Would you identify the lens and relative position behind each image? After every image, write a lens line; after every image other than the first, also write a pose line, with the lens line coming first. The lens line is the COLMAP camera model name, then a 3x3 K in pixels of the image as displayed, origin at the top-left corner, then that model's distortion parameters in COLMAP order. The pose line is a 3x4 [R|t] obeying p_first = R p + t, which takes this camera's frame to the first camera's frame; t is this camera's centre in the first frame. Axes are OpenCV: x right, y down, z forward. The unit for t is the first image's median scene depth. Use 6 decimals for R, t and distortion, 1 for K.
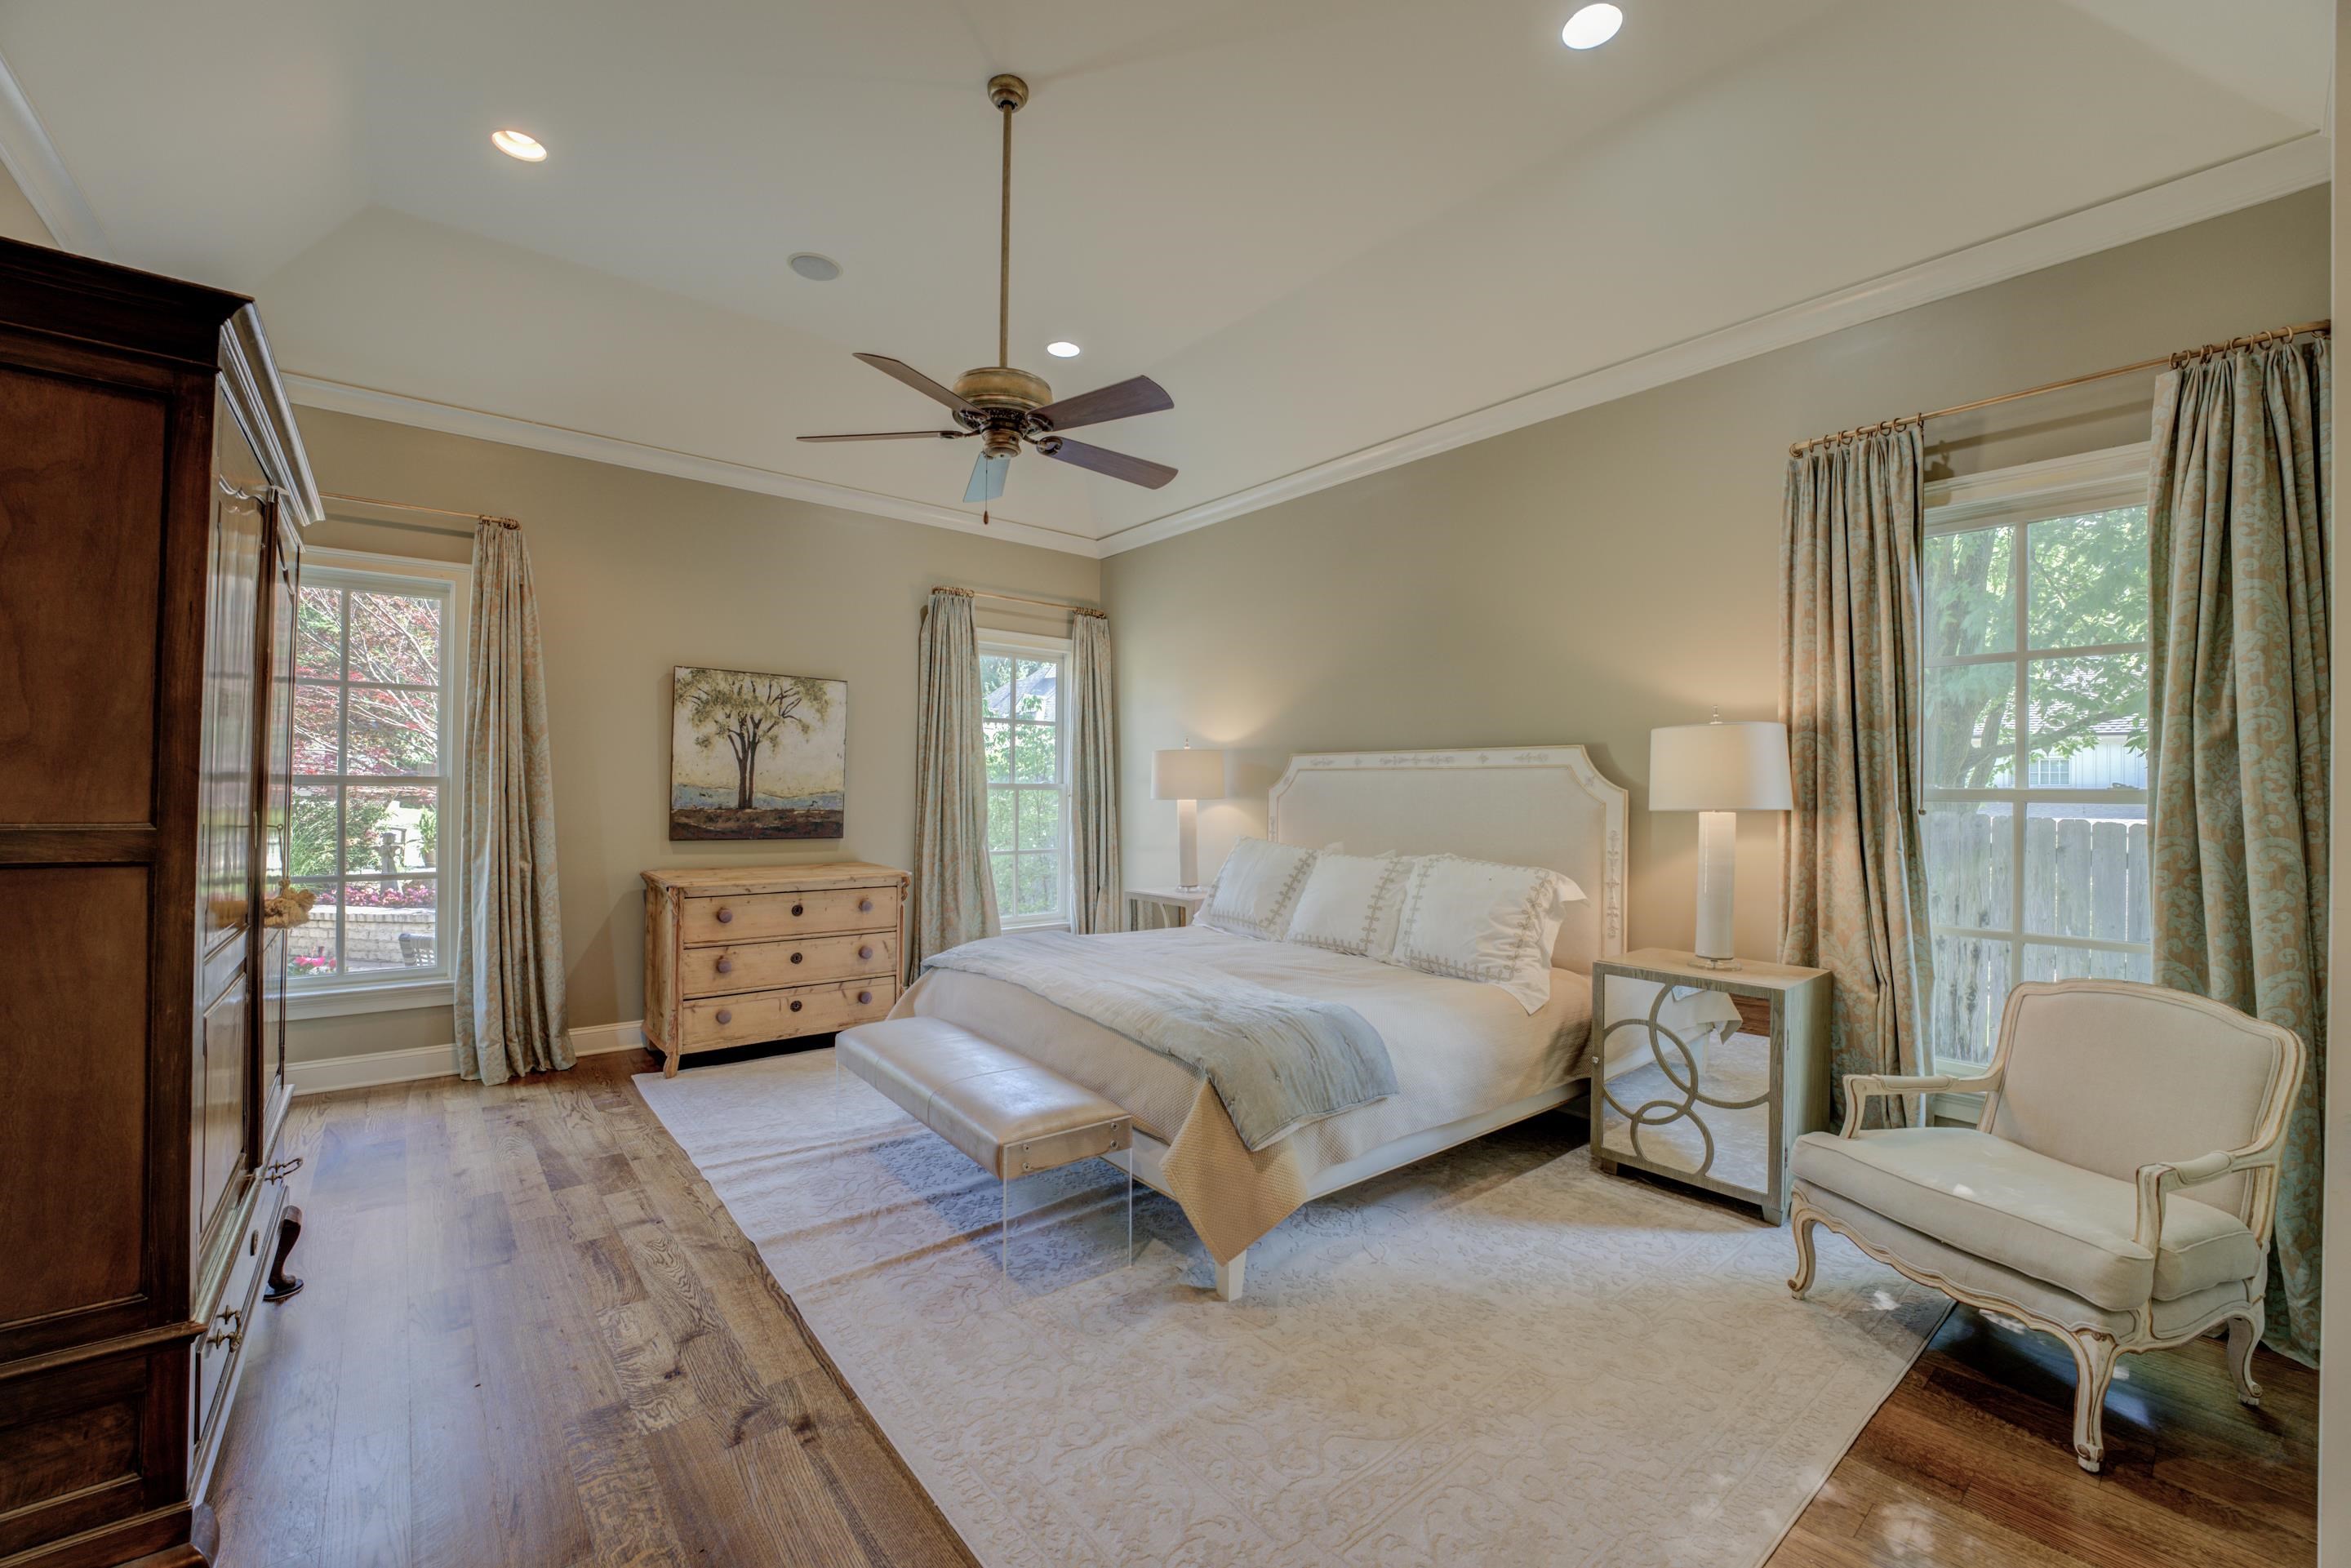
lens RADIAL K [[951.8, 0, 1180.6], [0, 951.8, 779.7], [0, 0, 1]] dist [-0.000570, 0.000007]
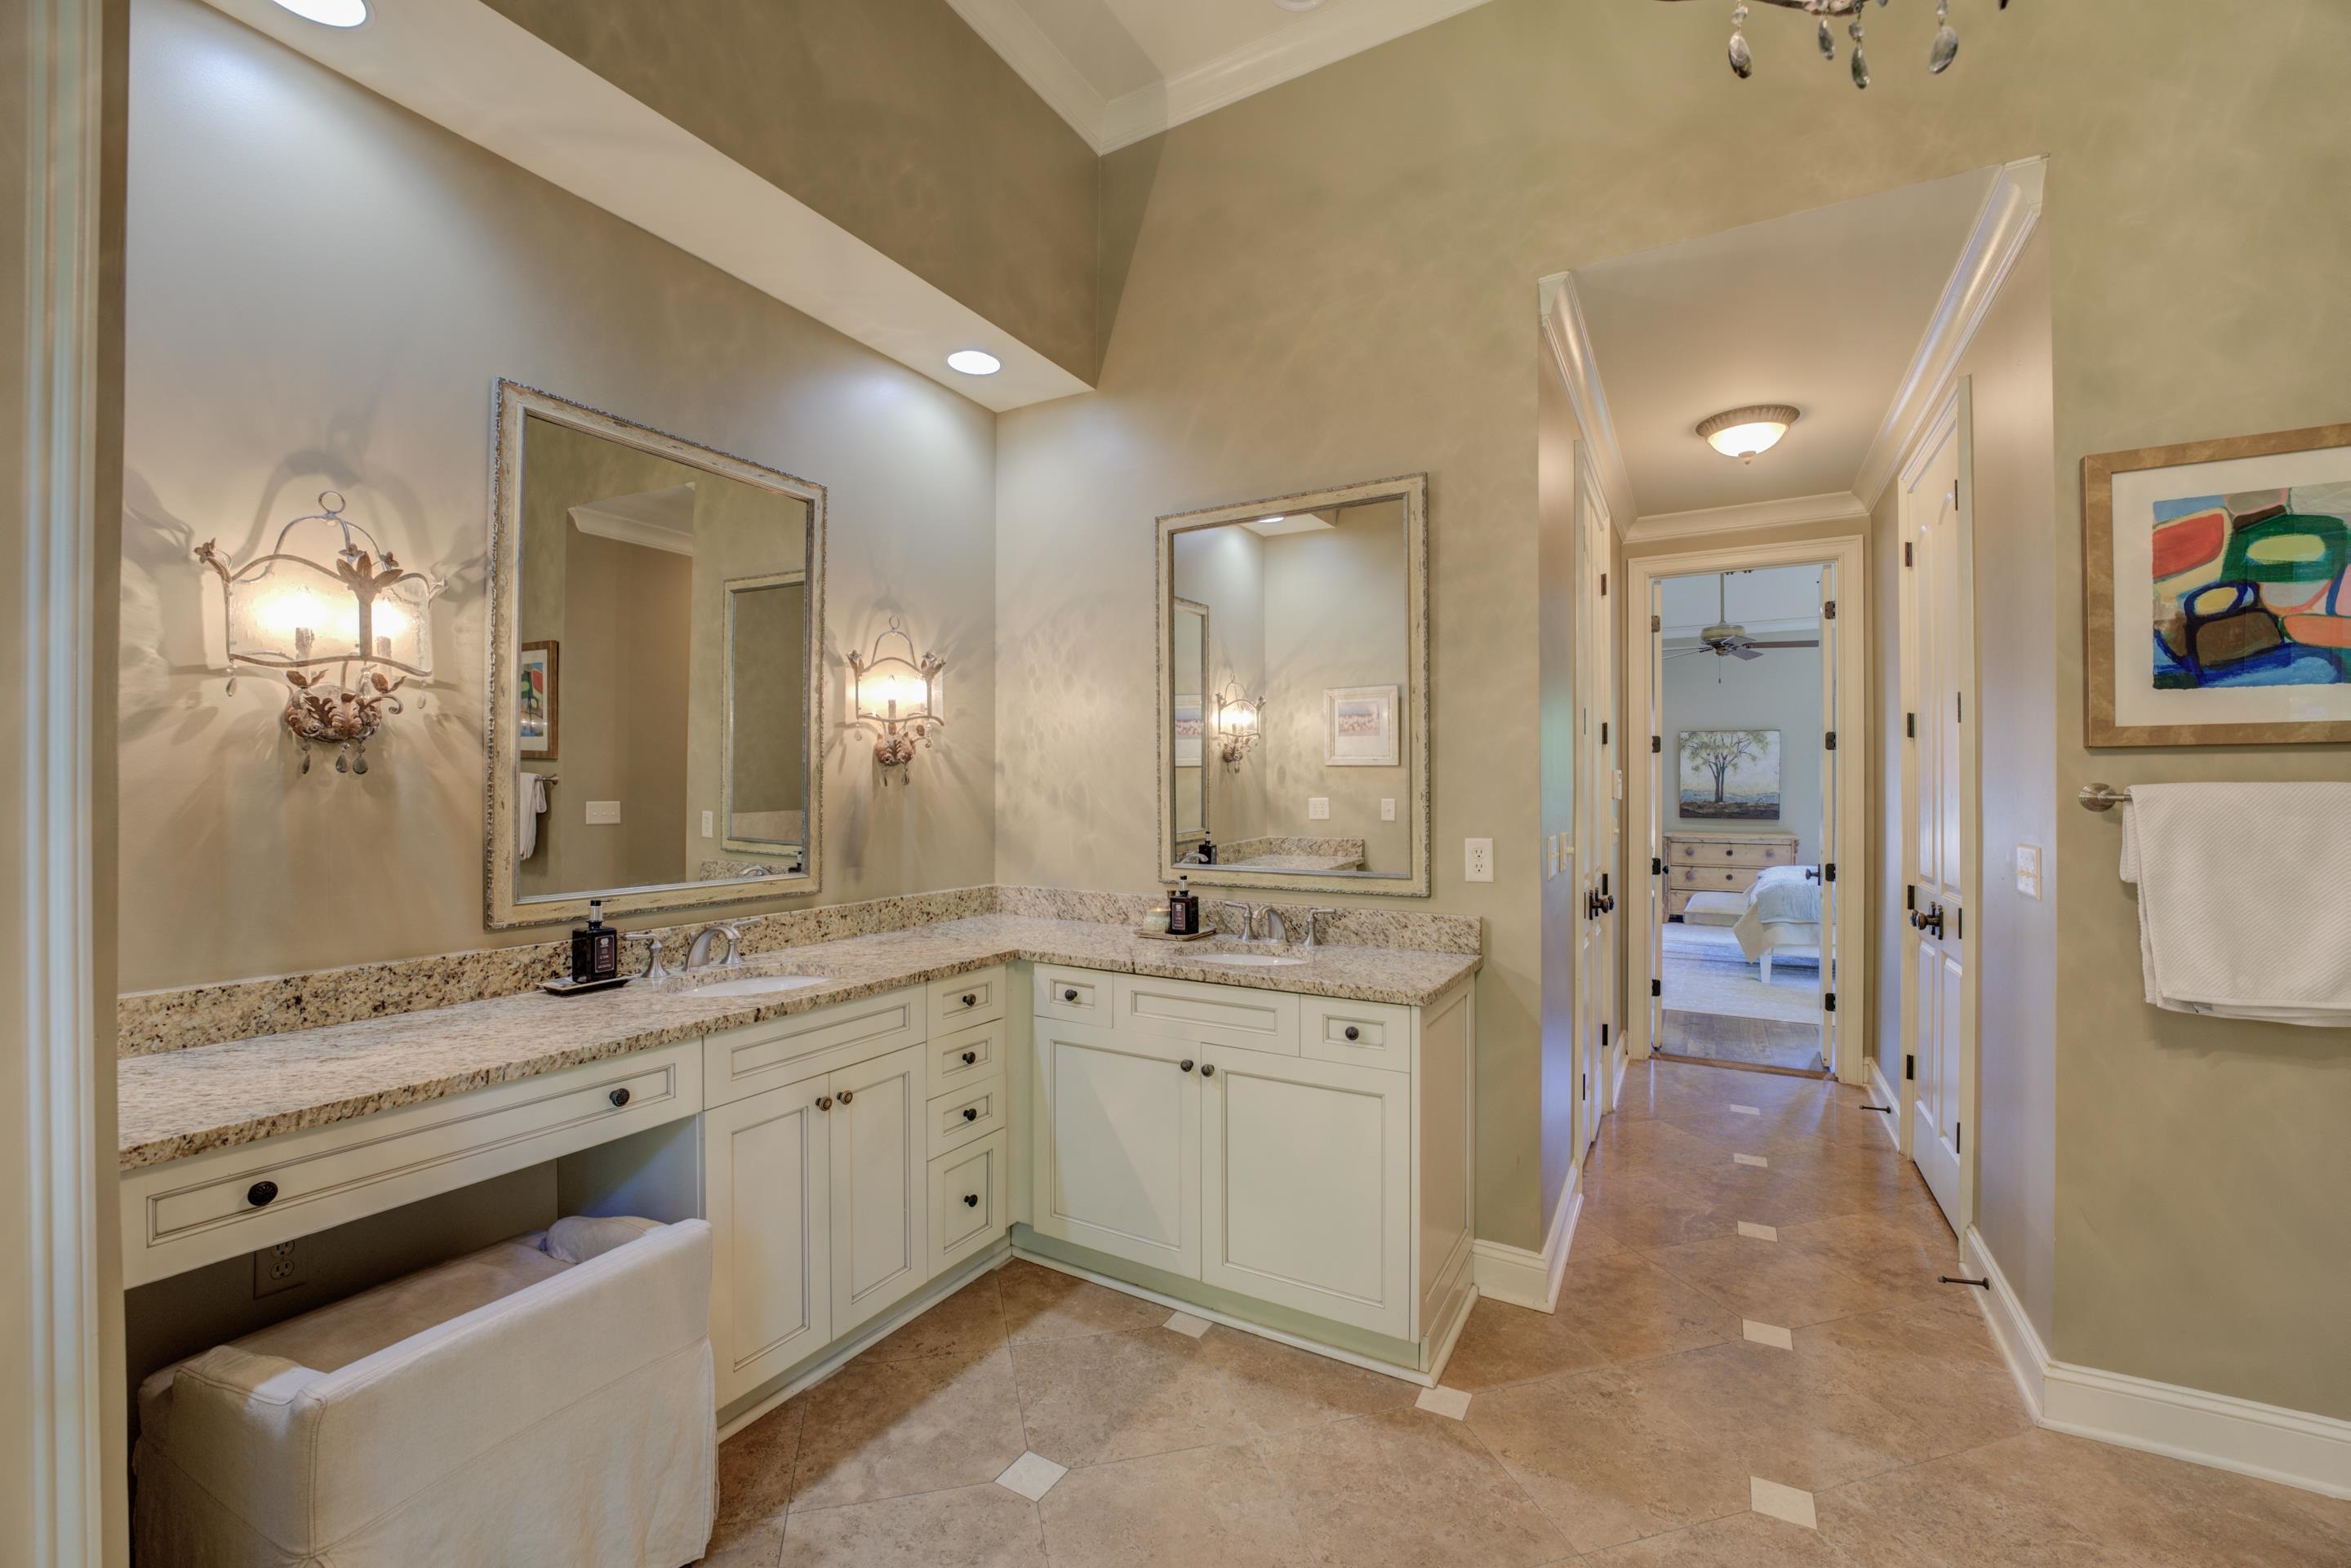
lens RADIAL K [[951.8, 0, 1176.4], [0, 951.8, 789.2], [0, 0, 1]] dist [-0.000570, 0.000007]
pose [[0.365098, -0.010614, -0.930909, 0.949597], [0.015379, 0.999867, -0.005369, -0.002113], [0.930842, -0.012356, 0.365212, -0.734579]]
